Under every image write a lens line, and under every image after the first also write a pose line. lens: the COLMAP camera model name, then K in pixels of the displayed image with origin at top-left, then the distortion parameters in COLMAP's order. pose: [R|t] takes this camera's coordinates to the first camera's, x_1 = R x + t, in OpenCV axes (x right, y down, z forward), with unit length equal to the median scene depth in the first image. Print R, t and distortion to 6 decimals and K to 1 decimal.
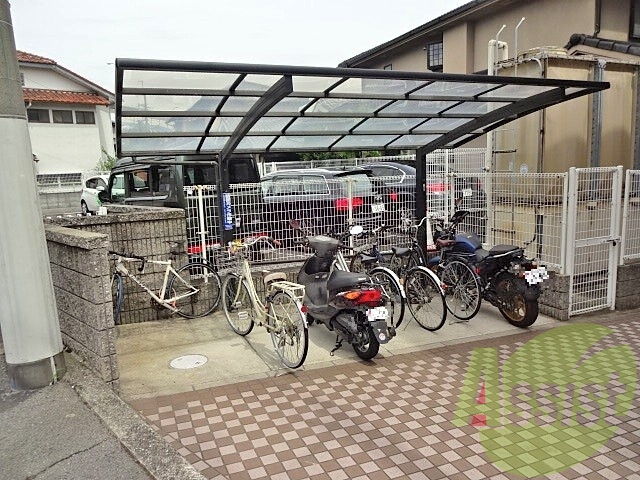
lens RADIAL K [[472.2, 0, 320.2], [0, 472.2, 239.9], [0, 0, 1]] dist [-0.002020, -0.000223]
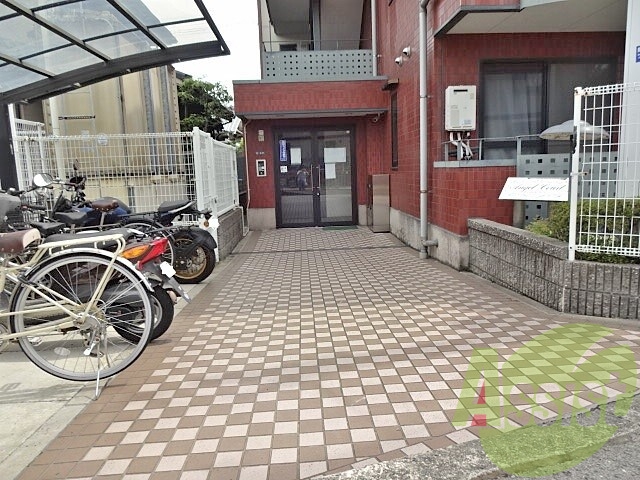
lens RADIAL K [[472.2, 0, 321.6], [0, 472.2, 241.5], [0, 0, 1]] dist [-0.002020, -0.000223]
pose [[0.368647, -0.118592, 0.921974, -0.562121], [0.169314, 0.983804, 0.058846, 0.130173], [-0.914020, 0.134410, 0.382755, 0.574560]]
